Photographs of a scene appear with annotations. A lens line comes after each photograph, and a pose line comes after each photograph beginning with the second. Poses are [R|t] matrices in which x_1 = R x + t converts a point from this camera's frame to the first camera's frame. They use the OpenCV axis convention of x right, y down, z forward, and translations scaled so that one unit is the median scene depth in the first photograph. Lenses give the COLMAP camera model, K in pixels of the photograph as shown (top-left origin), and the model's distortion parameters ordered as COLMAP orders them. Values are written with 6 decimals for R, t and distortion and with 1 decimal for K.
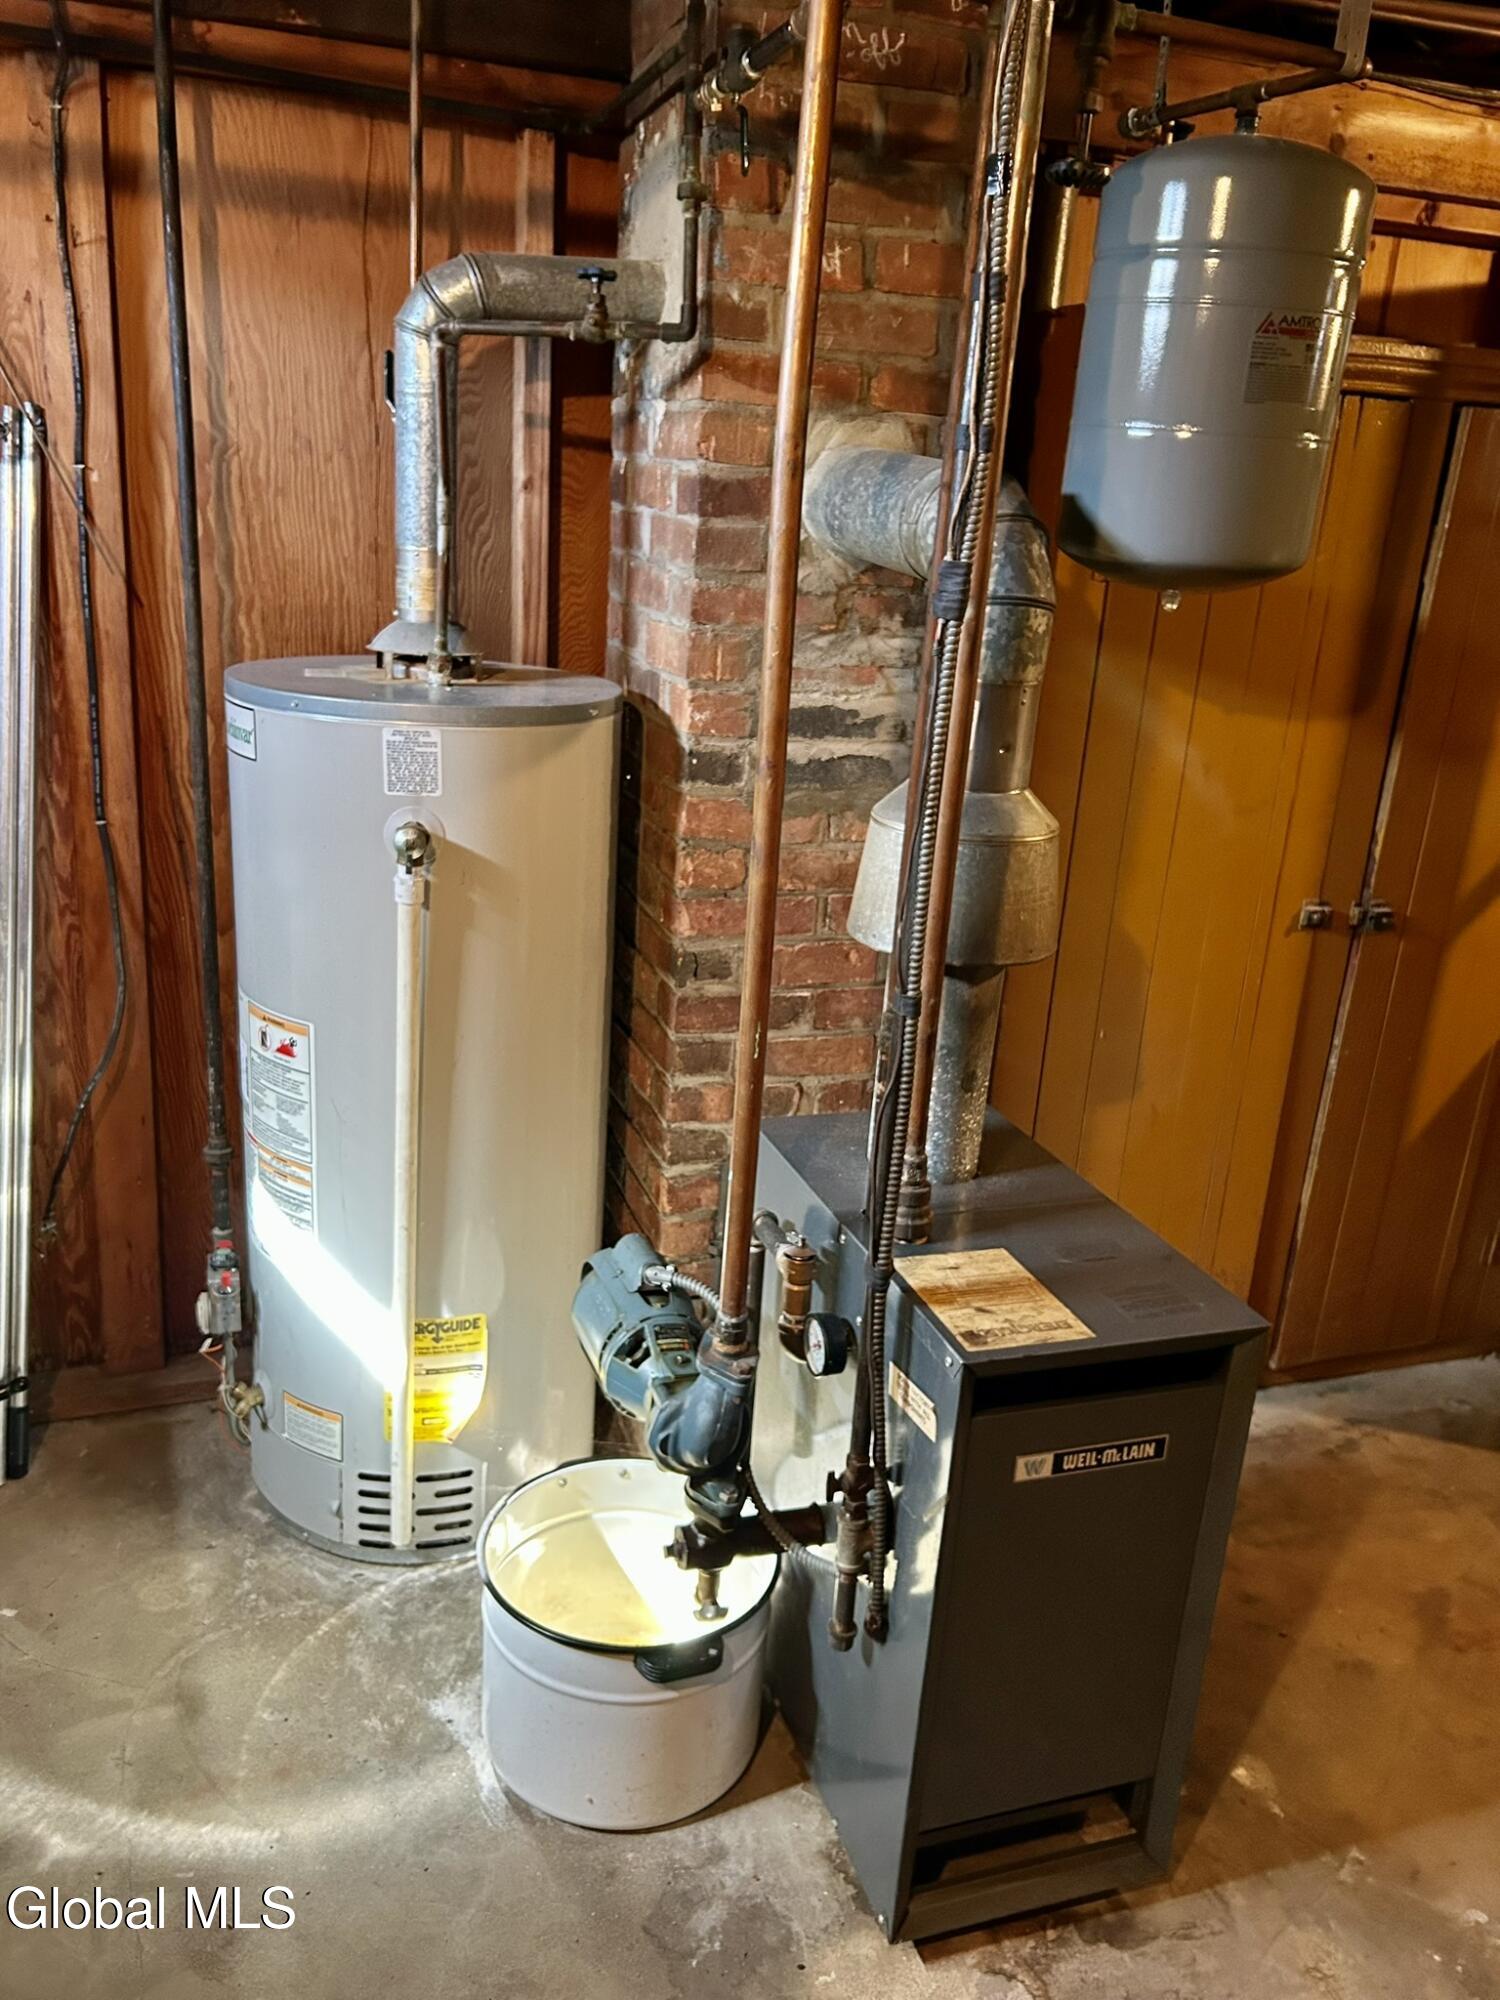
lens RADIAL K [[1592.4, 0, 753.8], [0, 1592.4, 999.3], [0, 0, 1]] dist [0.017916, 0.004507]
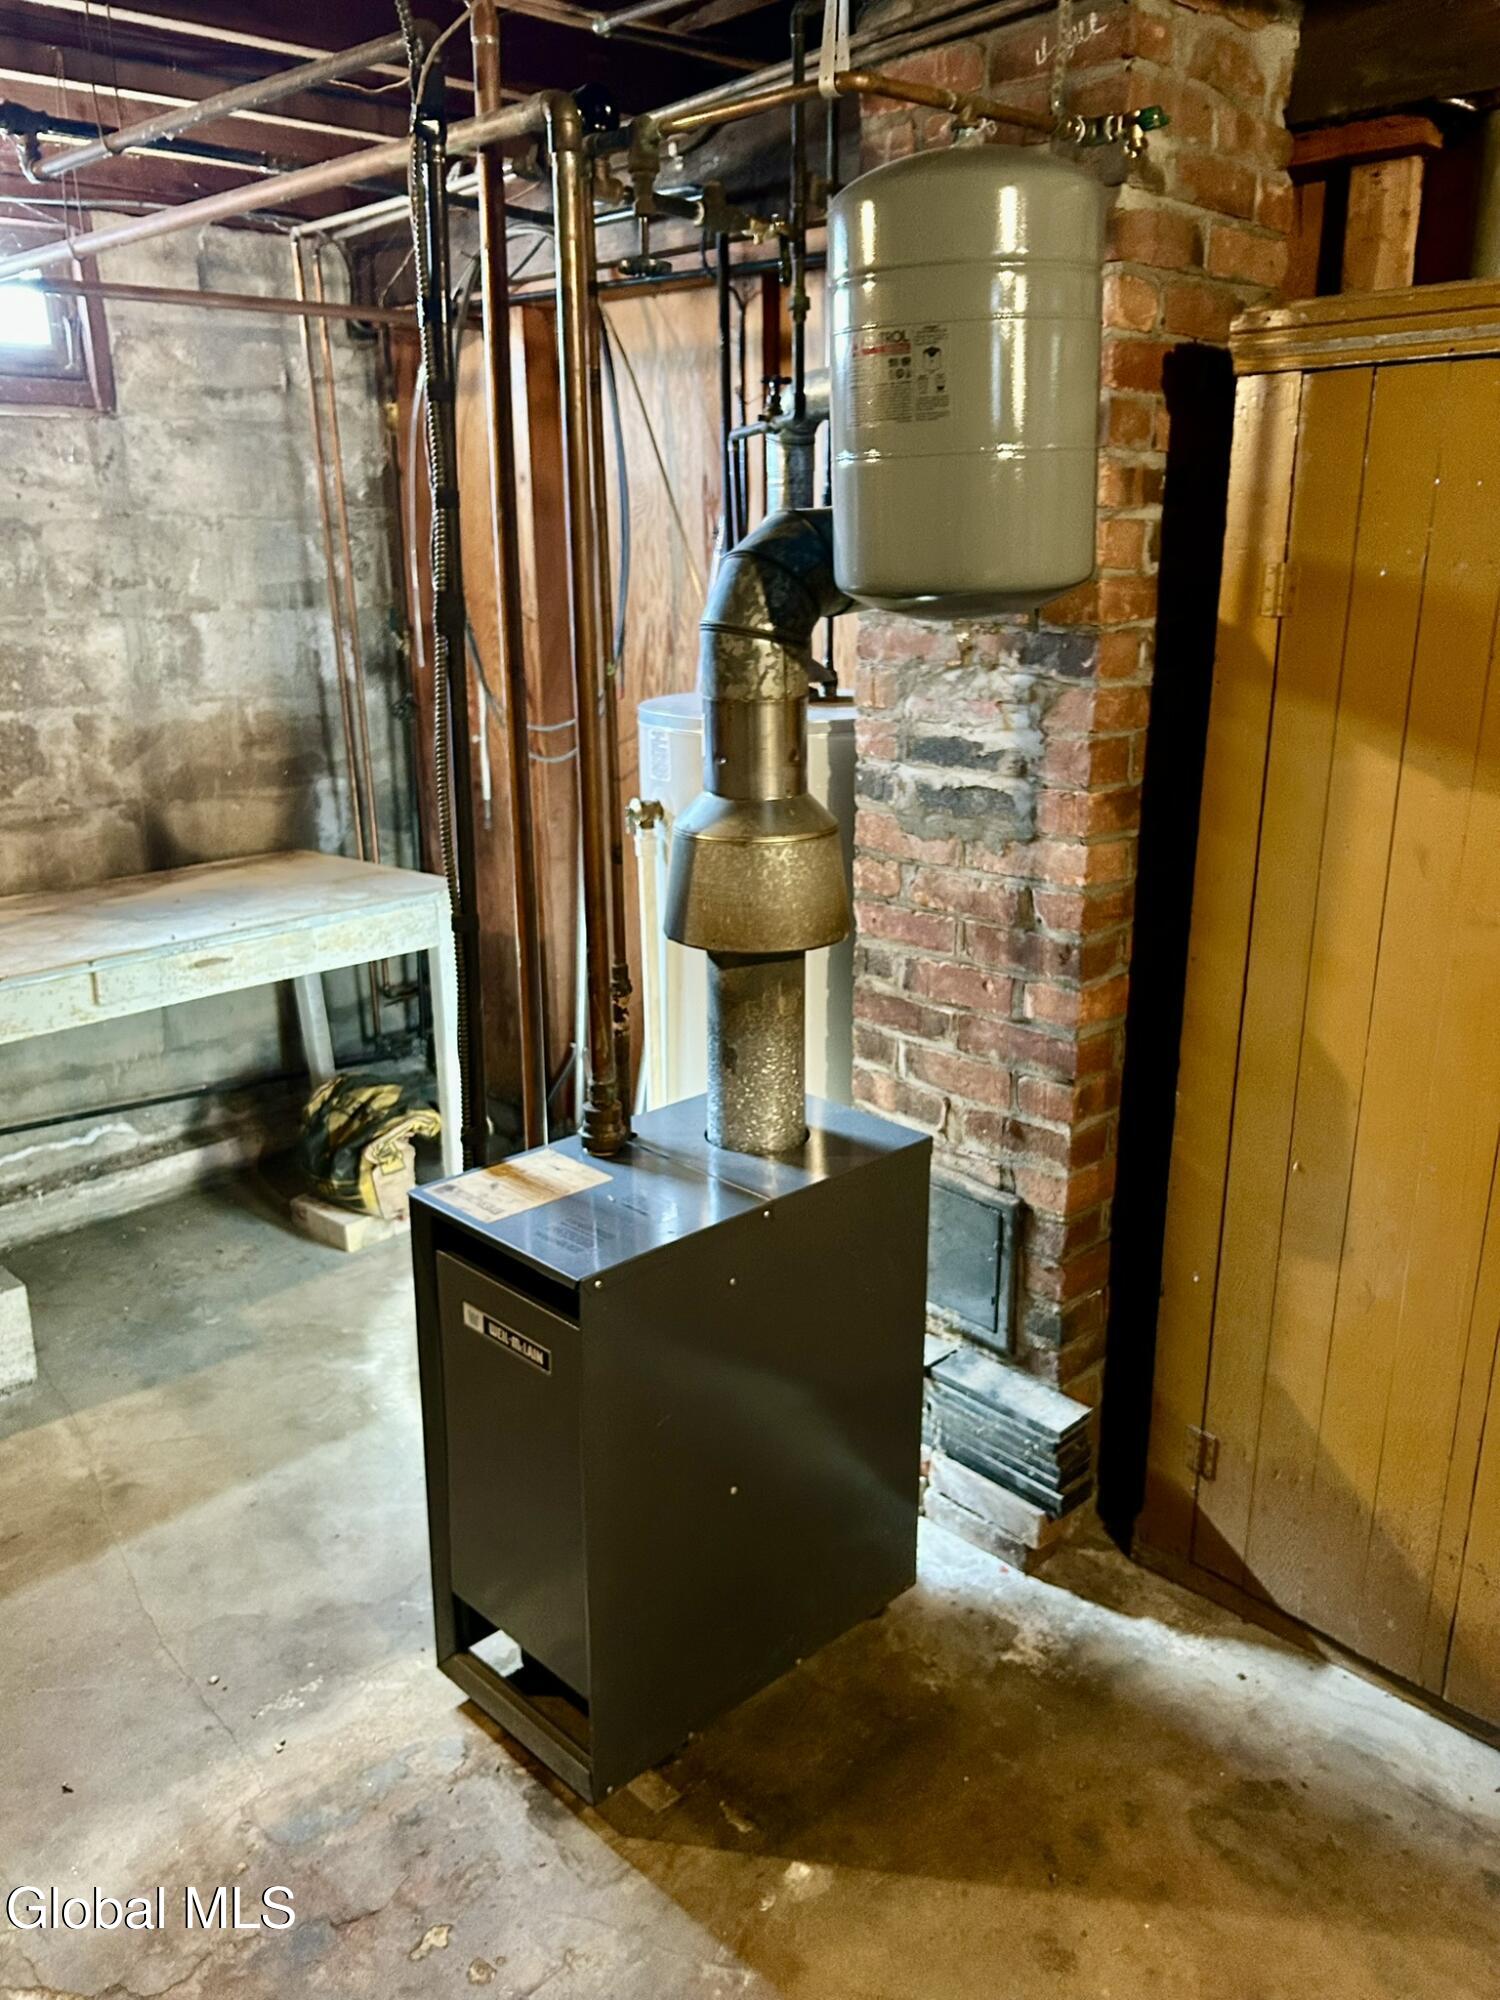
lens RADIAL K [[1592.4, 0, 752.3], [0, 1592.4, 1005.9], [0, 0, 1]] dist [0.017916, 0.004507]
pose [[0.413683, 0.191144, -0.890129, 0.955078], [-0.245909, 0.964831, 0.092901, -0.076088], [0.876582, 0.180459, 0.446138, 0.437354]]
